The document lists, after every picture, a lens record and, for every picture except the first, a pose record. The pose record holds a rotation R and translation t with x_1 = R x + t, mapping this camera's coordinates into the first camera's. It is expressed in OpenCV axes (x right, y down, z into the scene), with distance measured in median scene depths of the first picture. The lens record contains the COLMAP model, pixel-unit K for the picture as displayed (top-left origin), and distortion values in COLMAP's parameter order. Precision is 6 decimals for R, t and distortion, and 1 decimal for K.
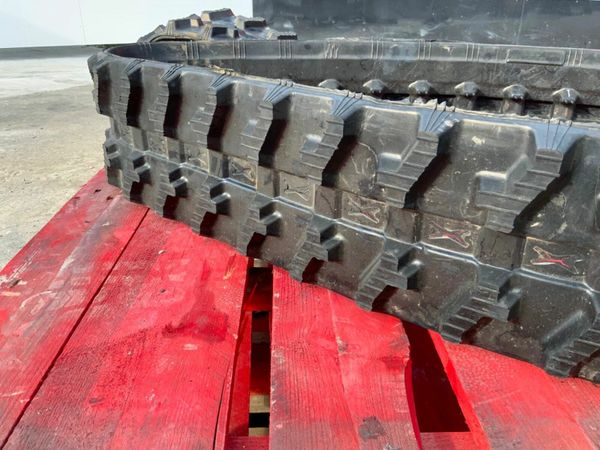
lens RADIAL K [[500.7, 0, 304.8], [0, 500.7, 224.1], [0, 0, 1]] dist [0.060767, -0.128865]
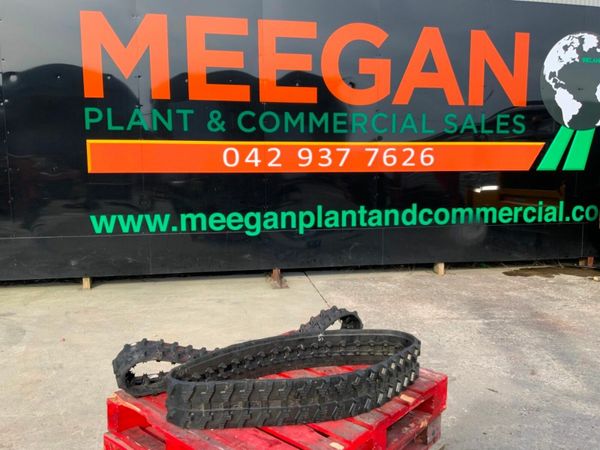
lens RADIAL K [[500.7, 0, 301.1], [0, 500.7, 220.2], [0, 0, 1]] dist [0.060767, -0.128865]
pose [[0.697235, -0.080625, 0.712294, -1.608951], [0.310516, 0.929562, -0.198733, -0.347174], [-0.646098, 0.359743, 0.673158, -1.491125]]
